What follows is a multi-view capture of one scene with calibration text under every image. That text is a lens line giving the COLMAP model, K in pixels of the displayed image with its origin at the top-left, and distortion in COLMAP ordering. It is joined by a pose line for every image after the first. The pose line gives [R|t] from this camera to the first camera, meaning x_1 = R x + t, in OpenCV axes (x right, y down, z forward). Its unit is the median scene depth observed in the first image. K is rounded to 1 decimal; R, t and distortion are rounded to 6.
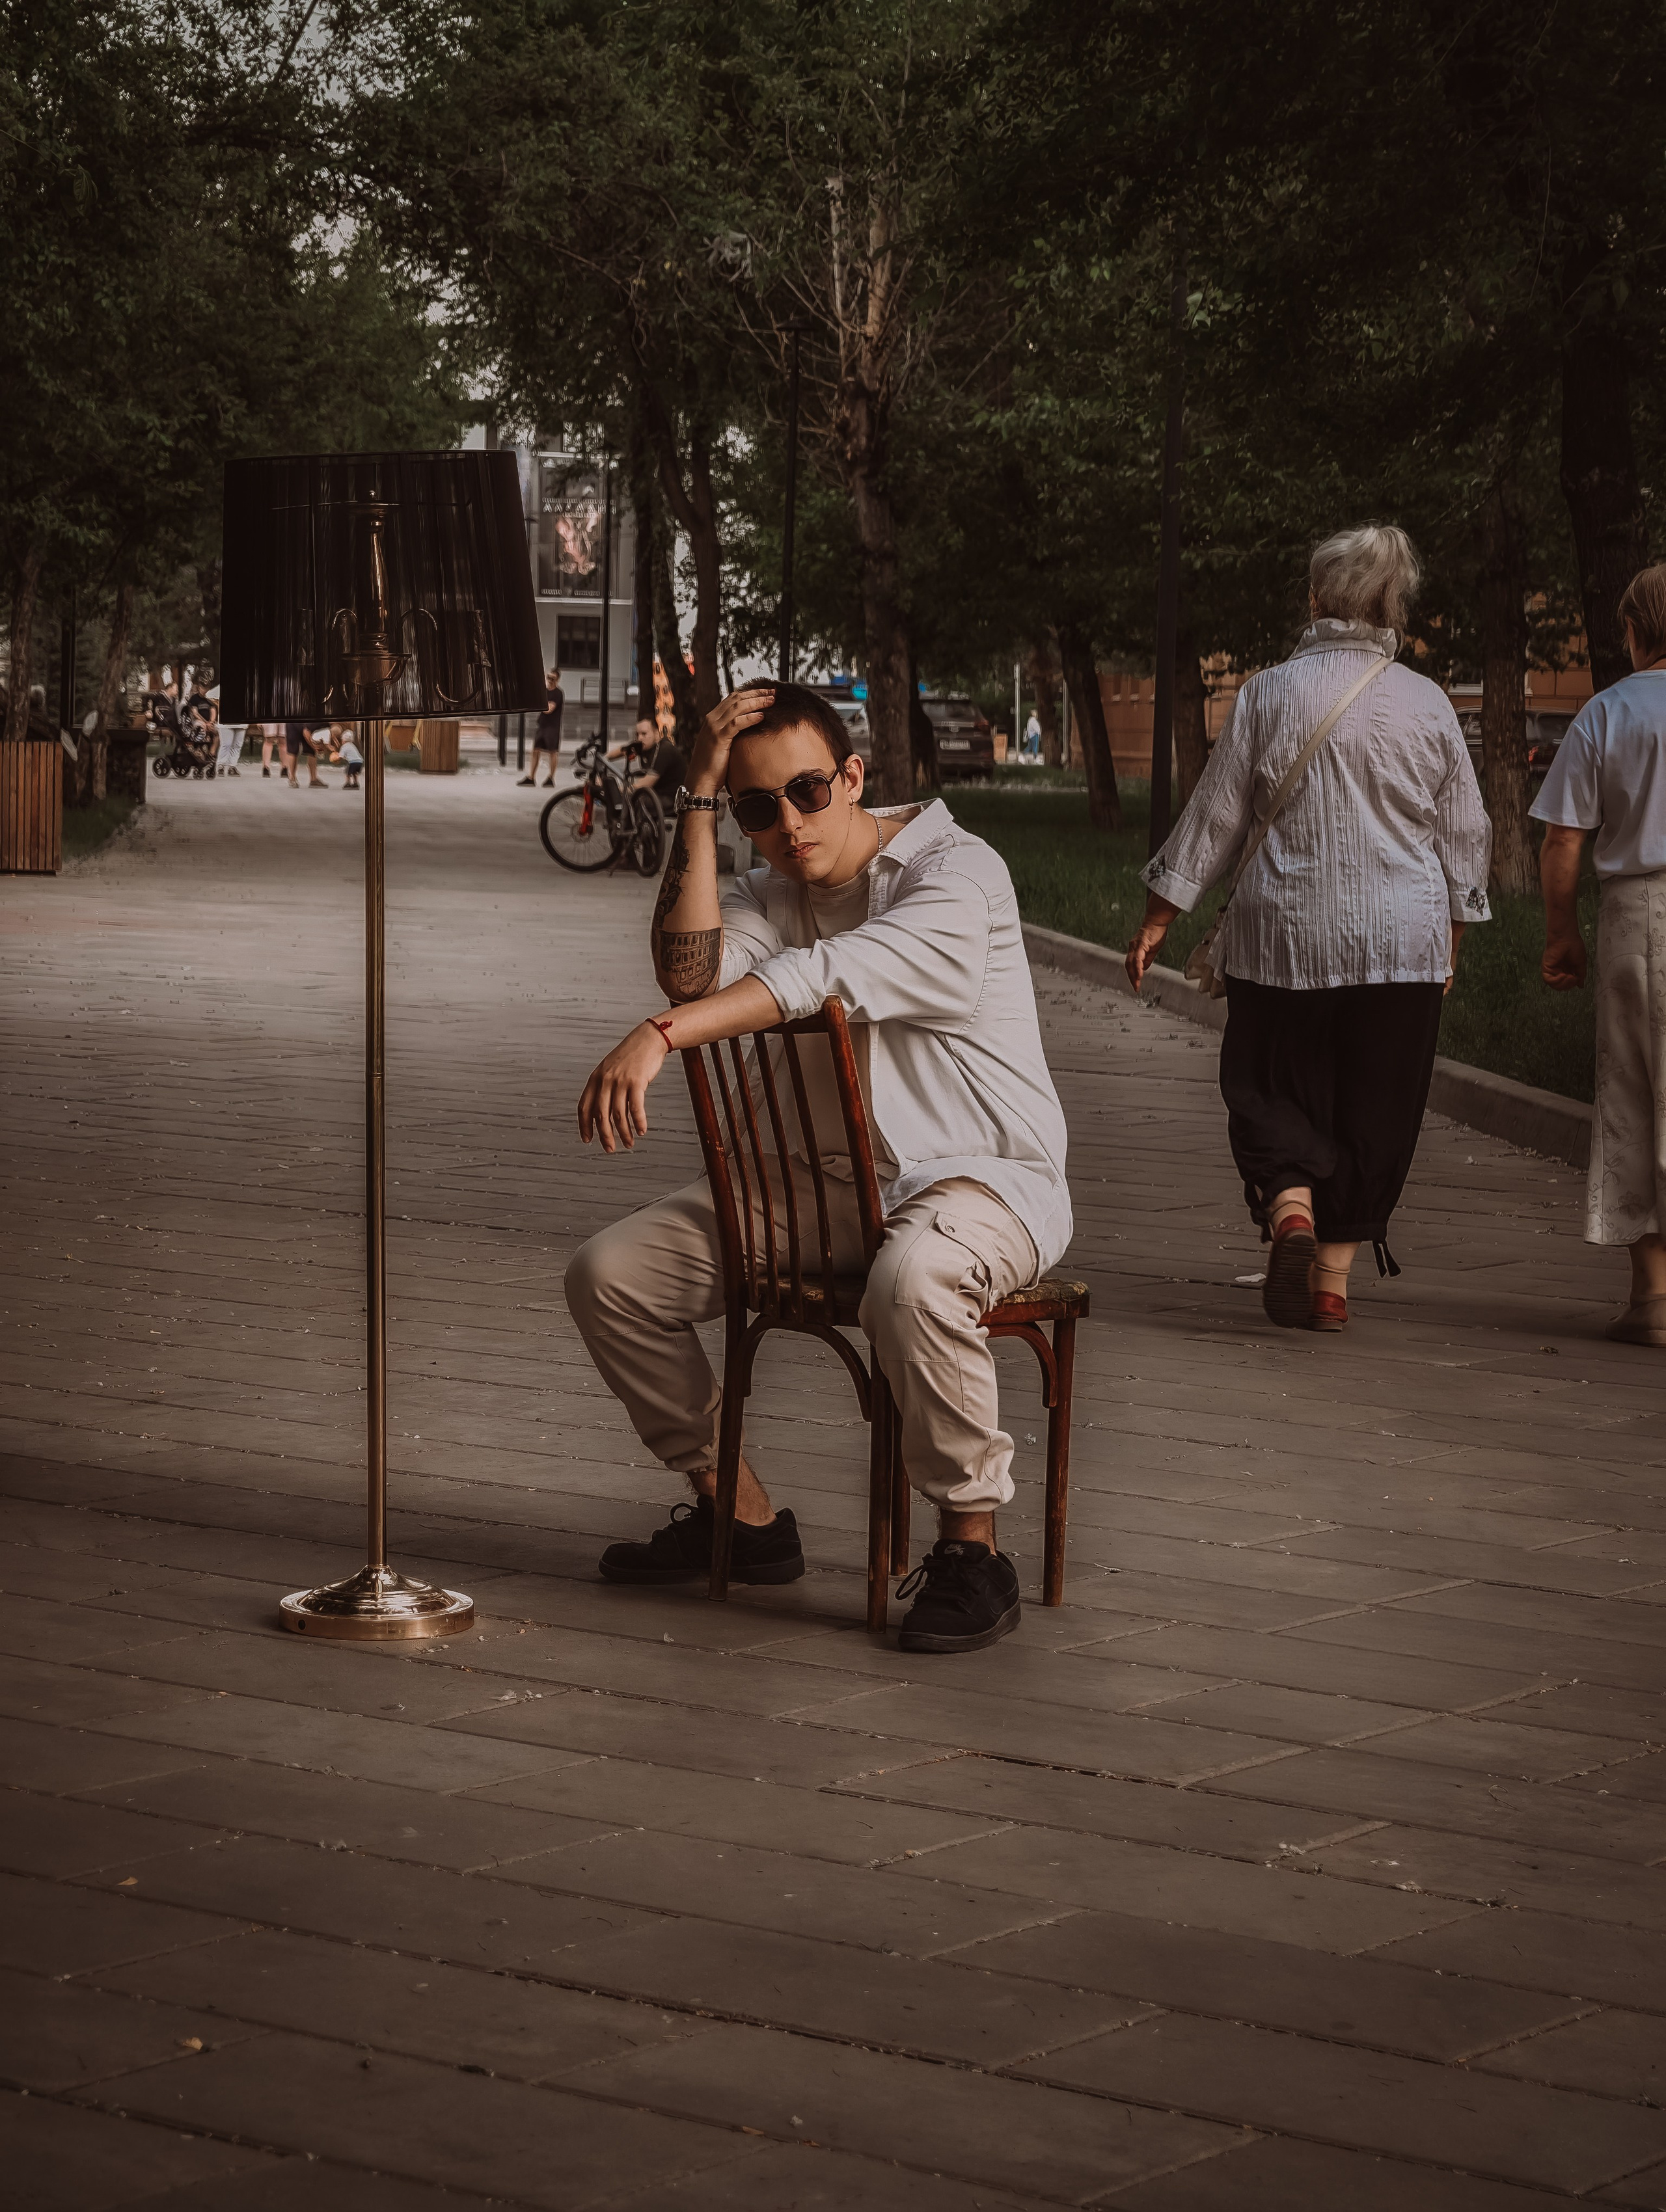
lens RADIAL K [[5433.9, 0, 834.6], [0, 5433.9, 1107.4], [0, 0, 1]] dist [0.285815, 0.000000]
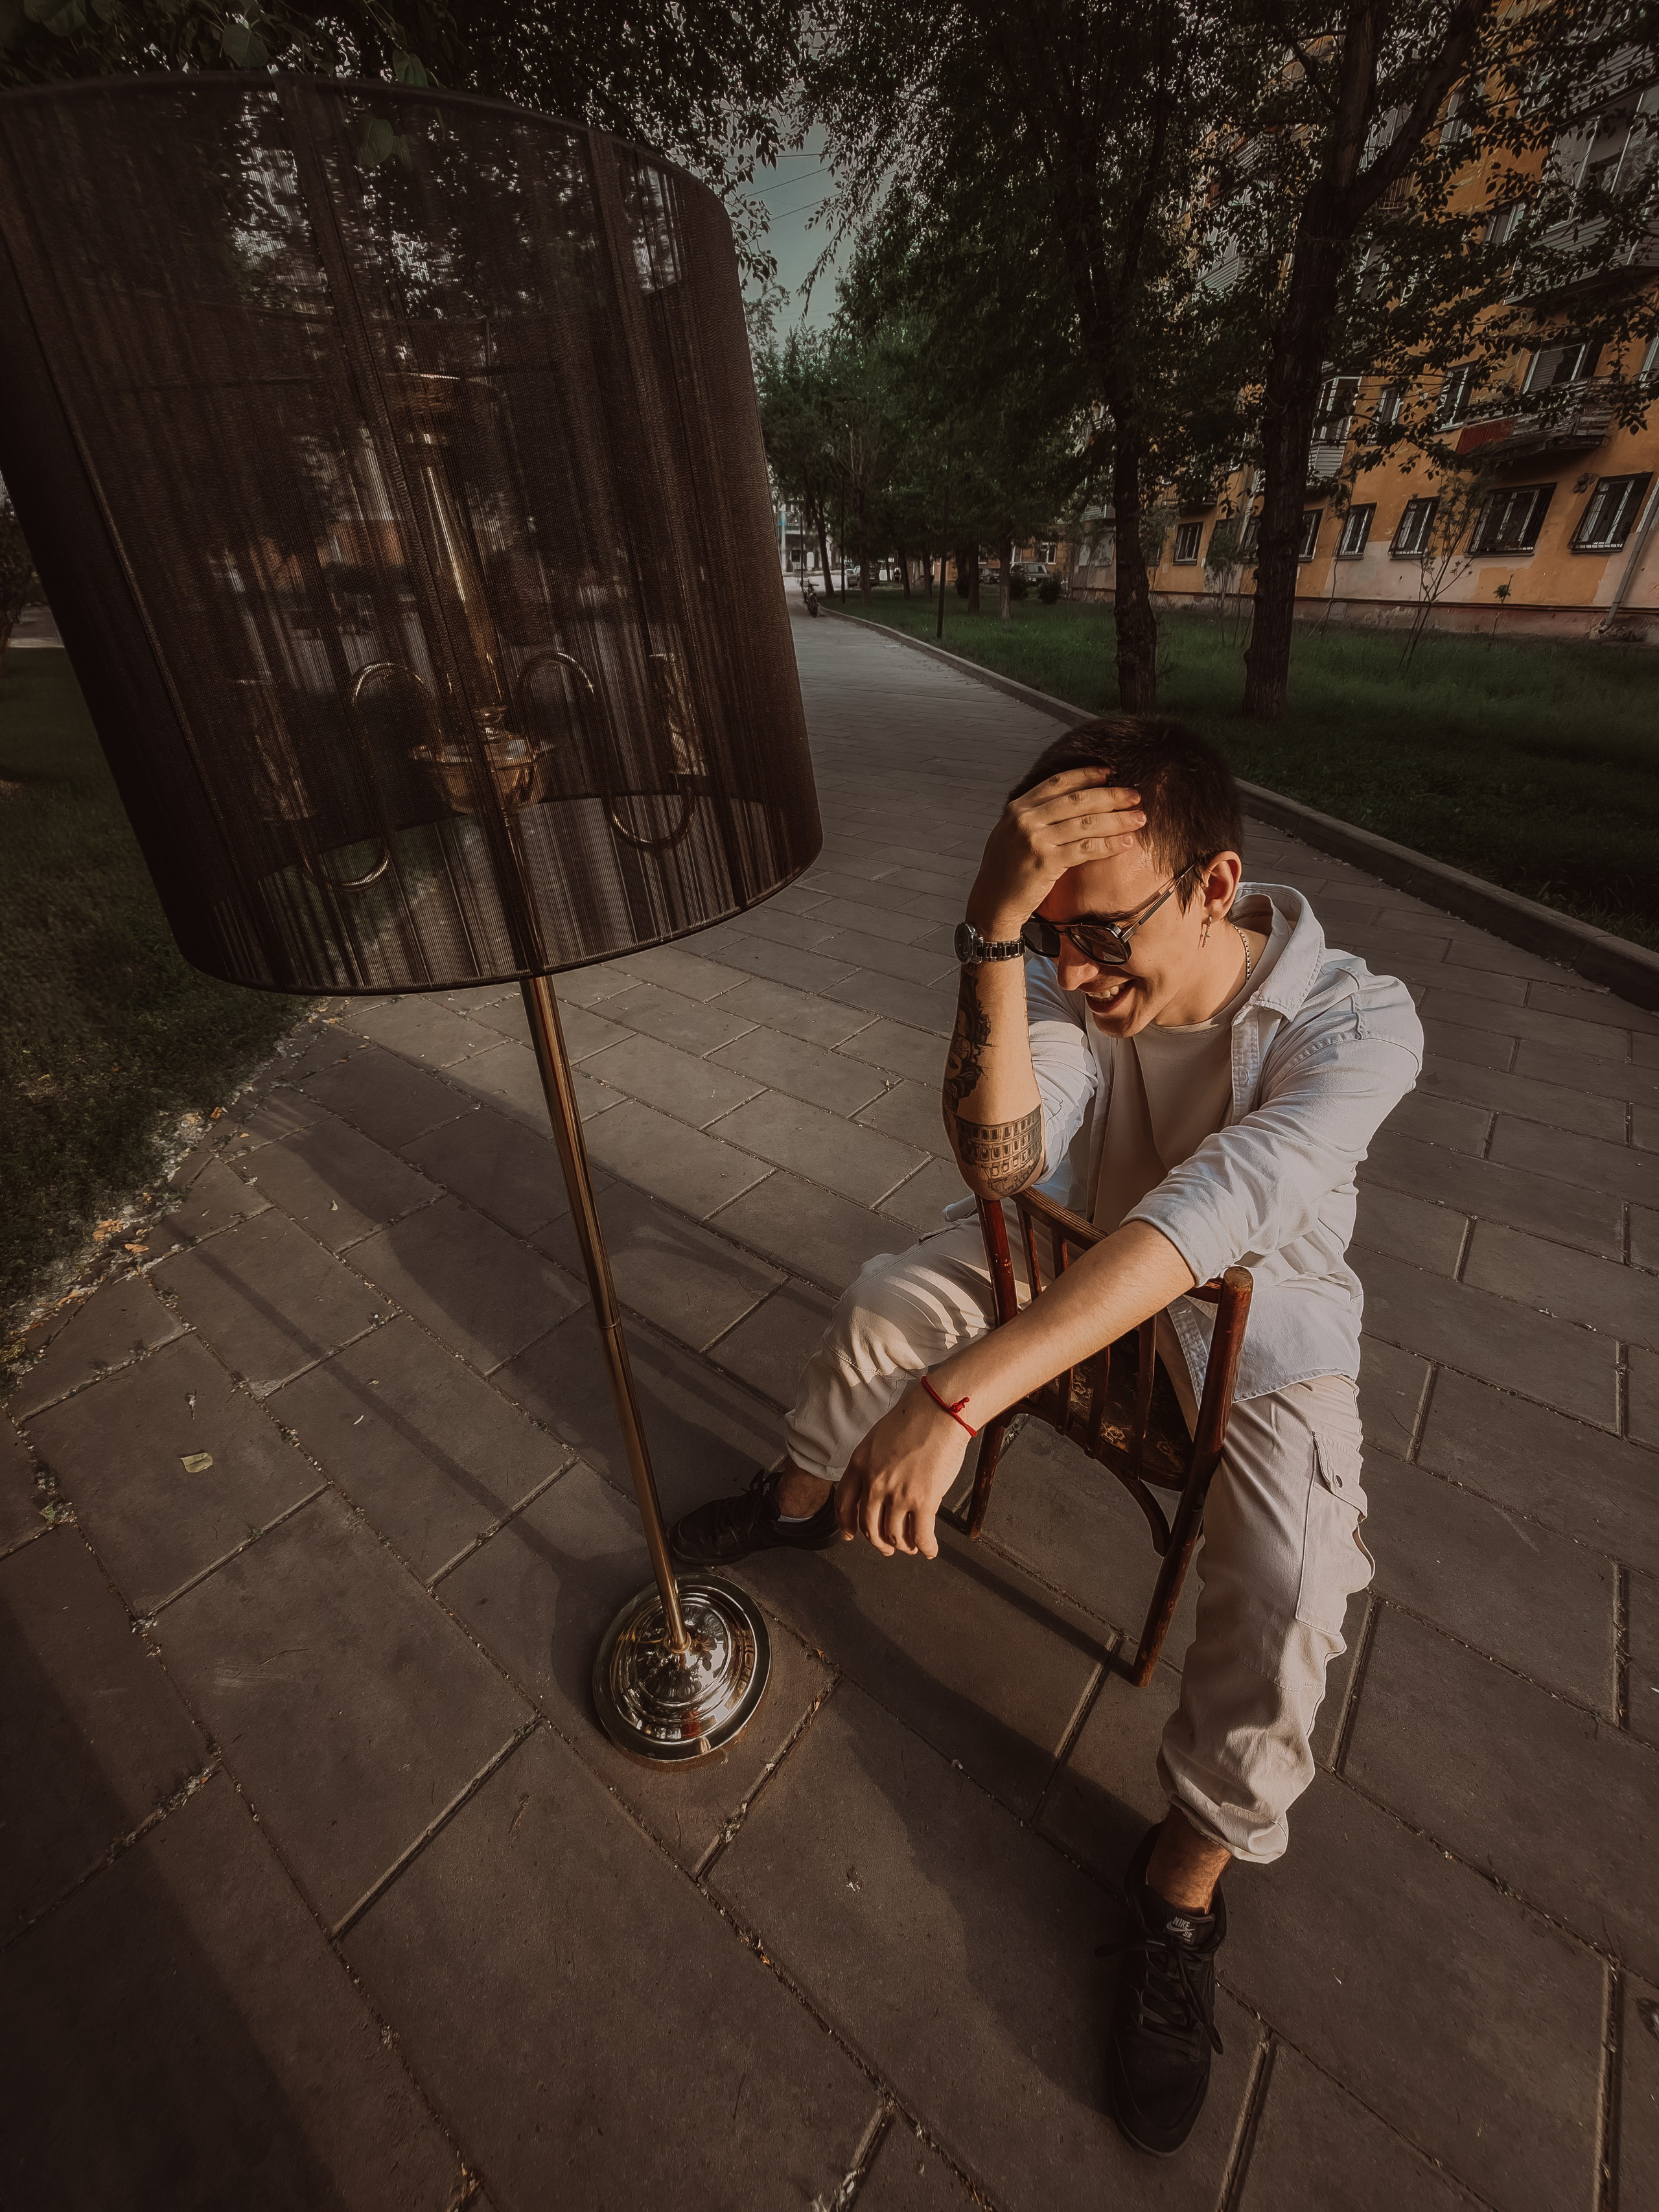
lens RADIAL K [[910.8, 0, 853.7], [0, 910.8, 1120.5], [0, 0, 1]] dist [0.001663, -0.001508]
pose [[0.999826, -0.018250, -0.003968, -0.005478], [0.018066, 0.891155, 0.453340, -0.011375], [-0.004737, -0.453333, 0.891329, 0.117847]]
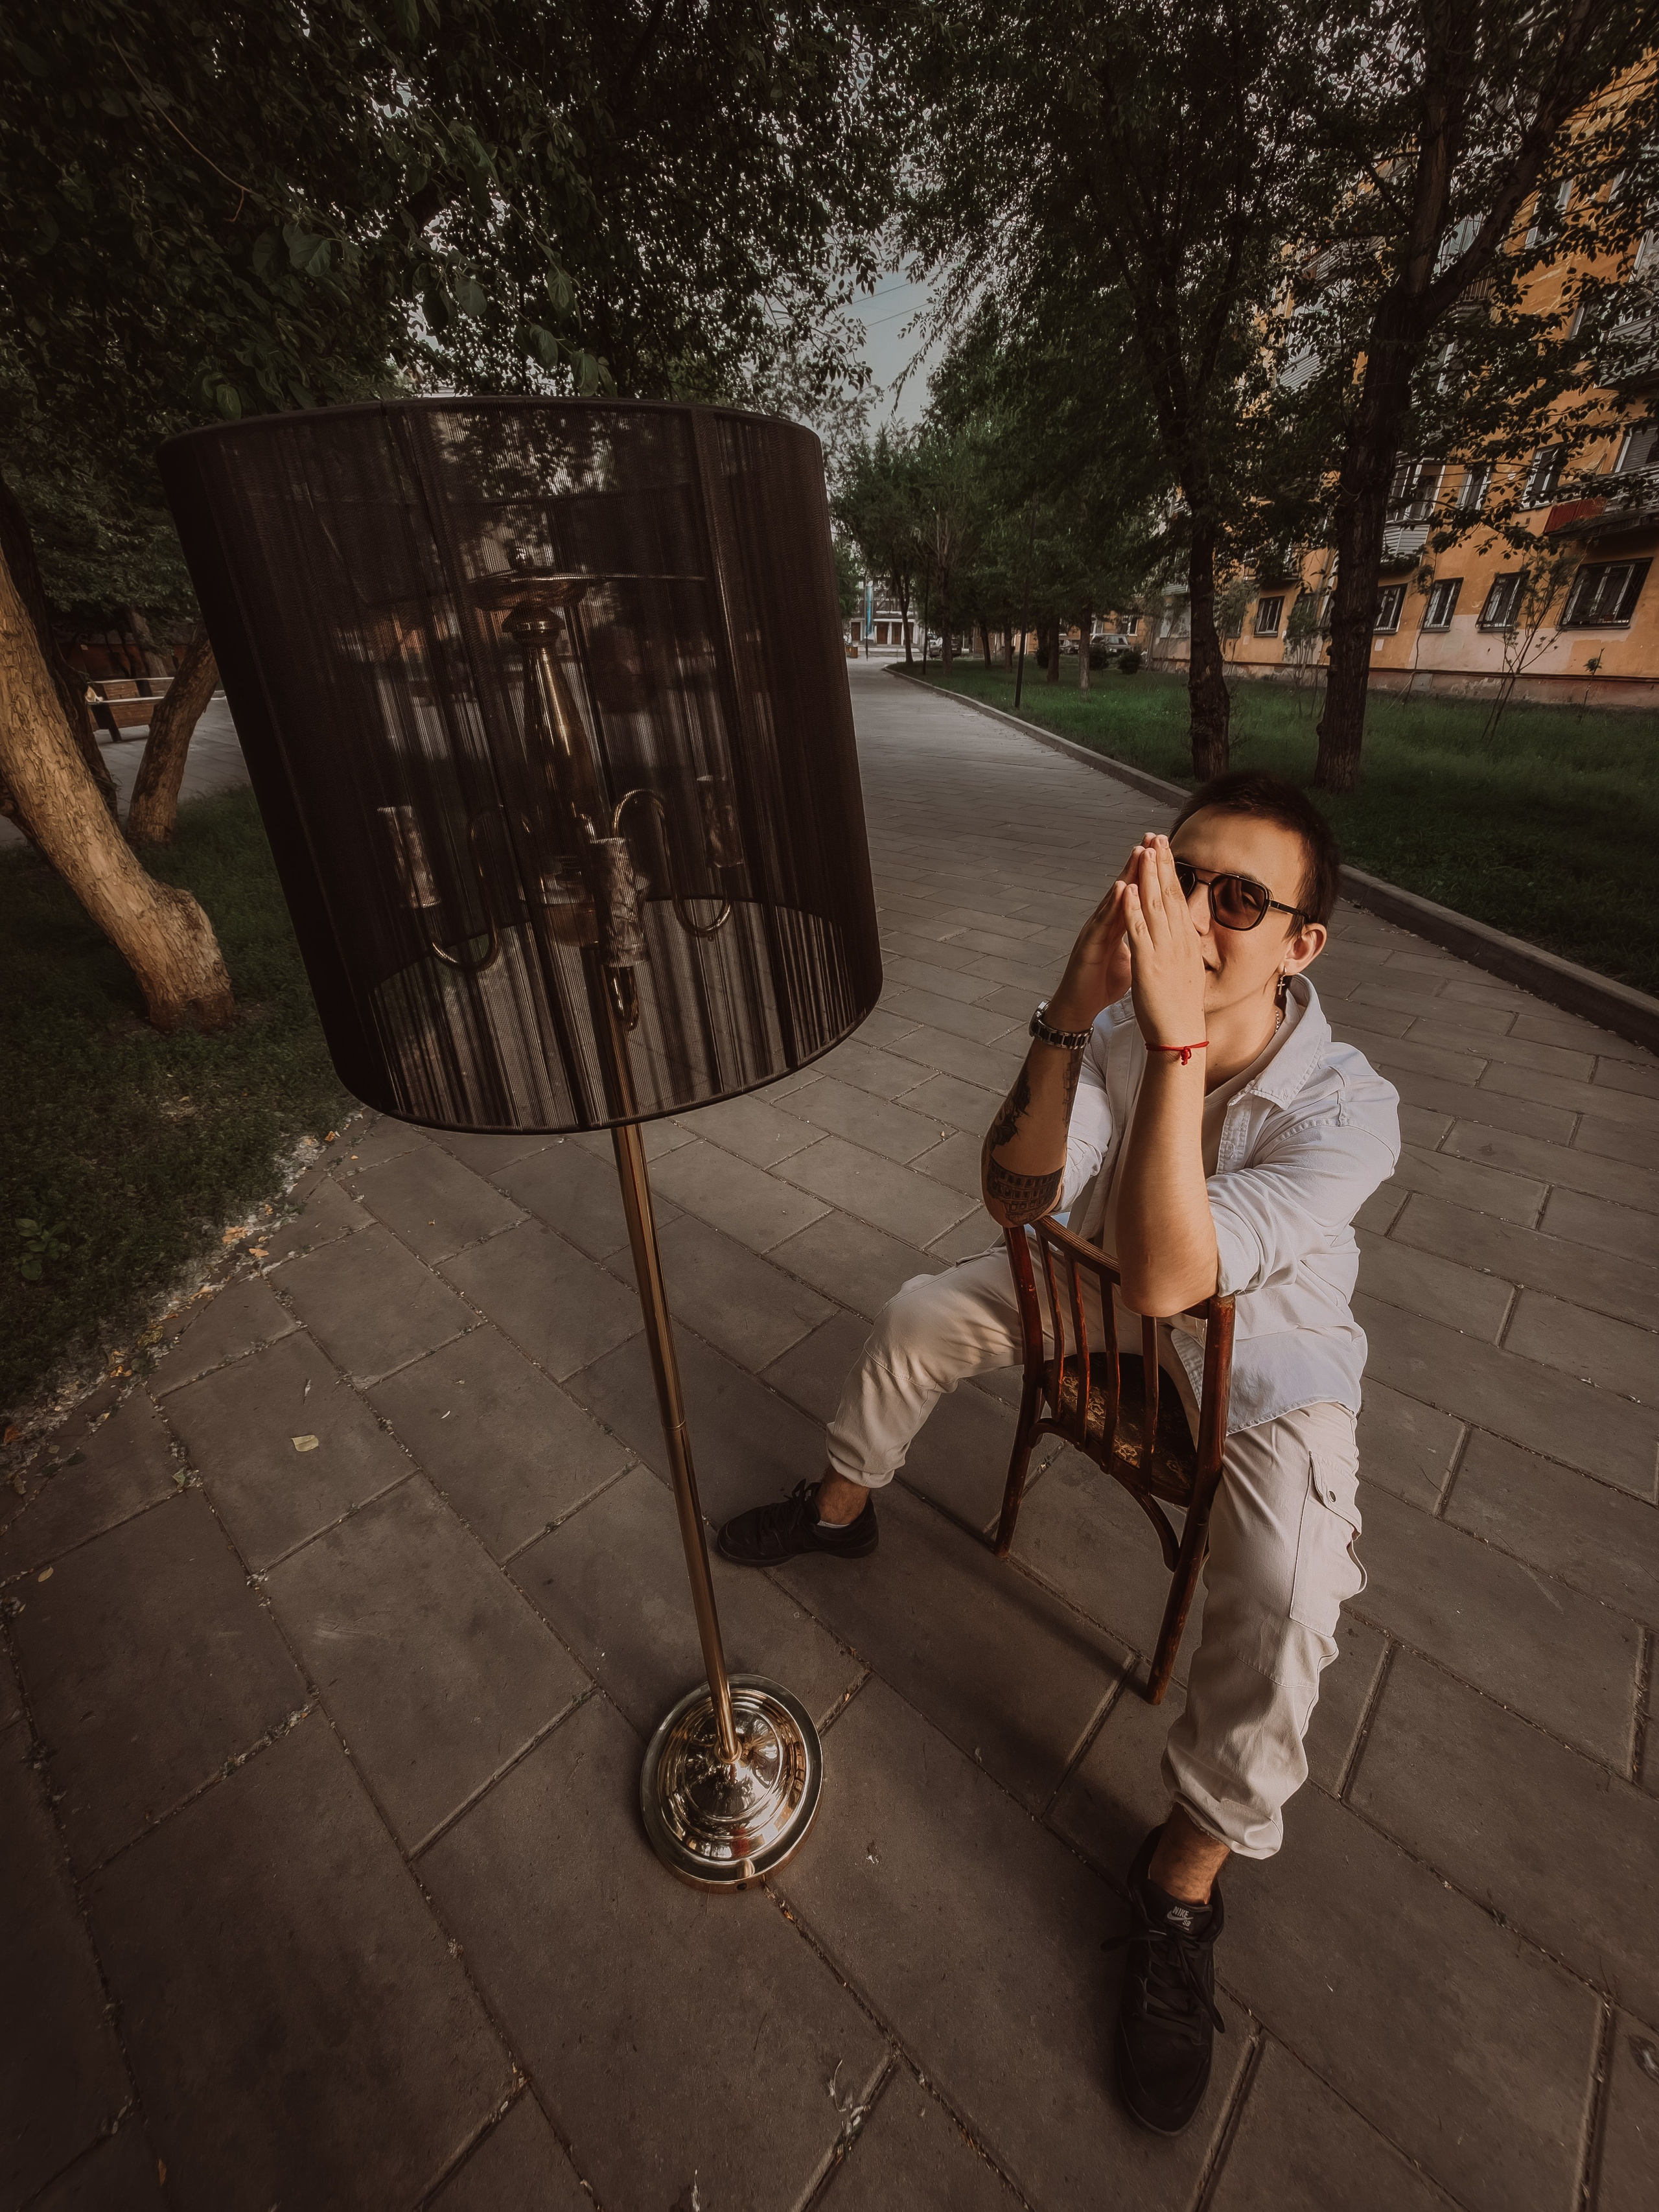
lens RADIAL K [[910.8, 0, 856.2], [0, 910.8, 1124.7], [0, 0, 1]] dist [0.001663, -0.001508]
pose [[0.997307, 0.017924, -0.071113, -0.004837], [0.012213, 0.915539, 0.402043, -0.012370], [0.072313, -0.401829, 0.912855, 0.114094]]
